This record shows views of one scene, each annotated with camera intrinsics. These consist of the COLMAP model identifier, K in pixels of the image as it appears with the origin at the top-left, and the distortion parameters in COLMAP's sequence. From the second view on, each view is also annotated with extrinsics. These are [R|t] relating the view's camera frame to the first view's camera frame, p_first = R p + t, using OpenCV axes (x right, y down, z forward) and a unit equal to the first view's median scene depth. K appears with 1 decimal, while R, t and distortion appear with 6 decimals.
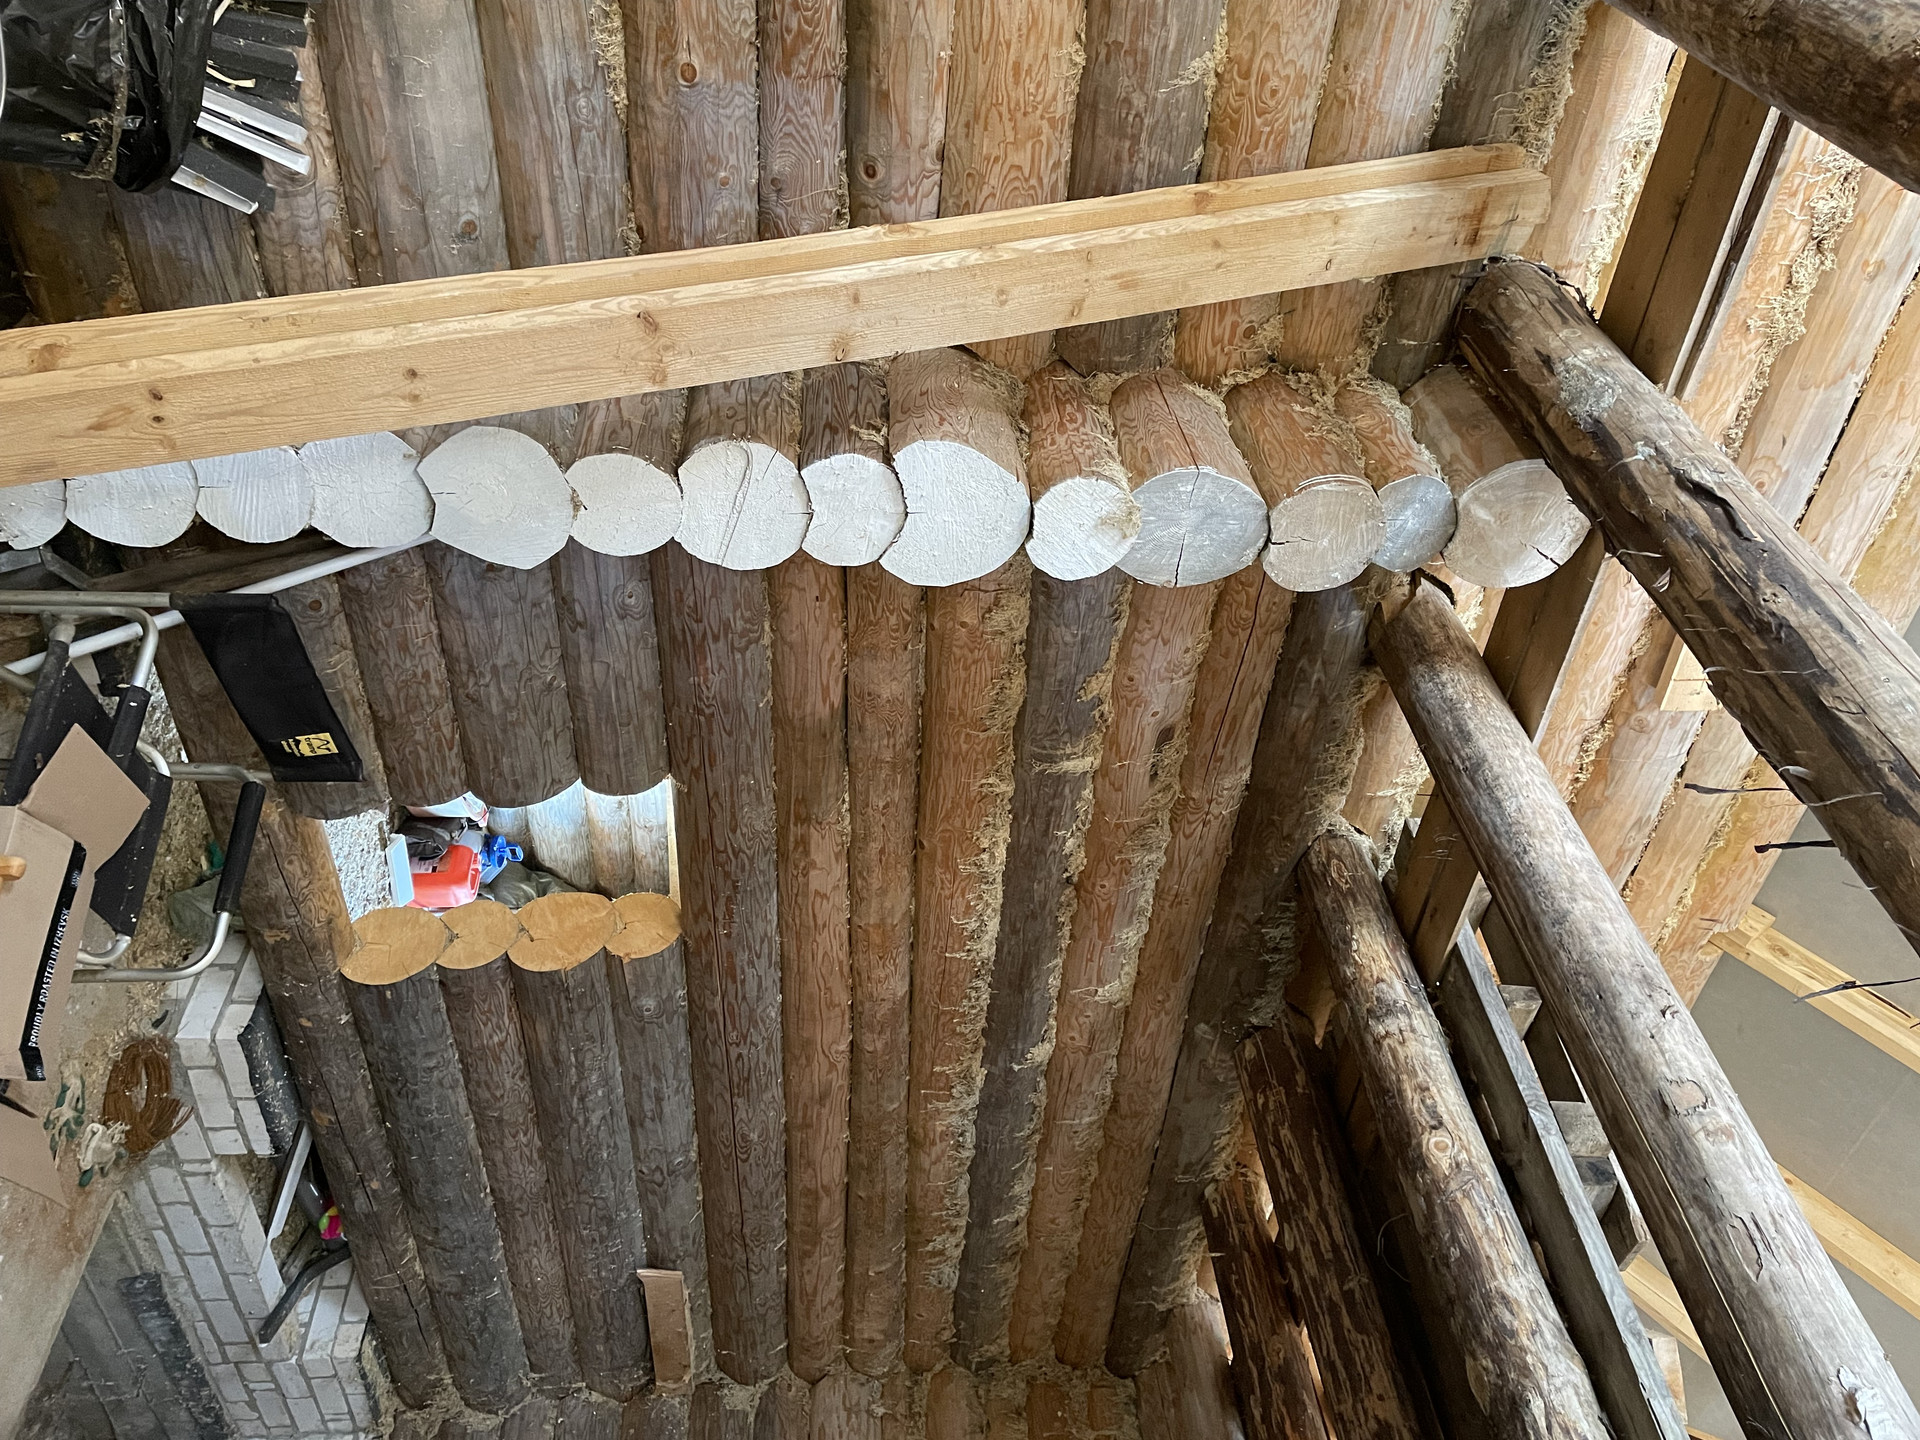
lens RADIAL K [[1430.9, 0, 944.6], [0, 1430.9, 714.7], [0, 0, 1]] dist [0.072550, -0.081474]
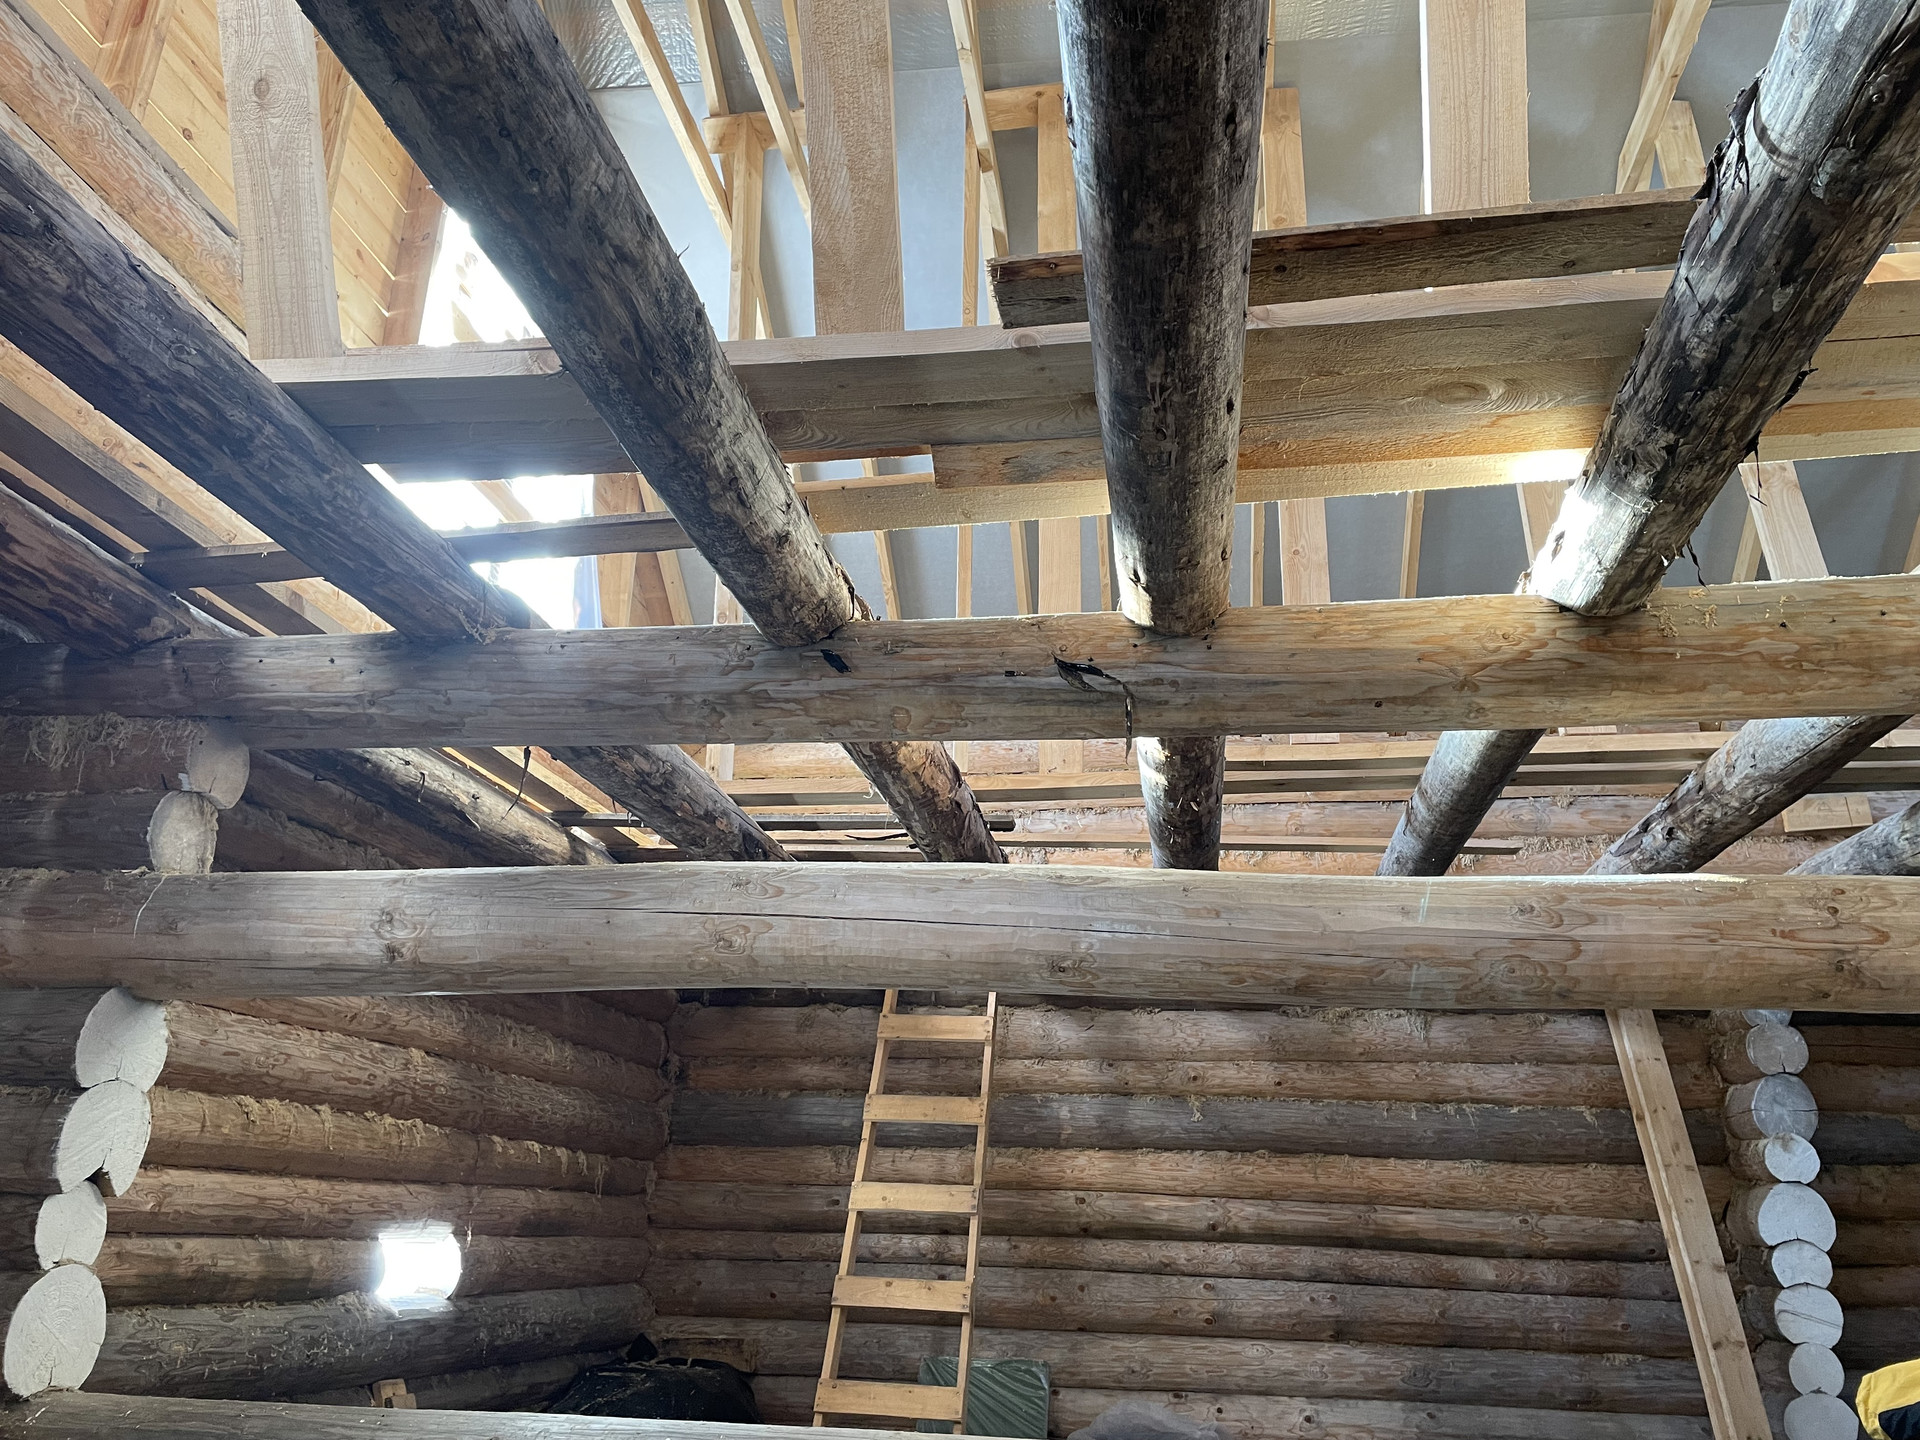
lens RADIAL K [[1430.9, 0, 965.9], [0, 1430.9, 729.8], [0, 0, 1]] dist [0.072550, -0.081474]
pose [[-0.042271, -0.962349, 0.268511, 0.193623], [0.675042, -0.225640, -0.702428, 0.796049], [0.736567, 0.151564, 0.659164, -1.675899]]
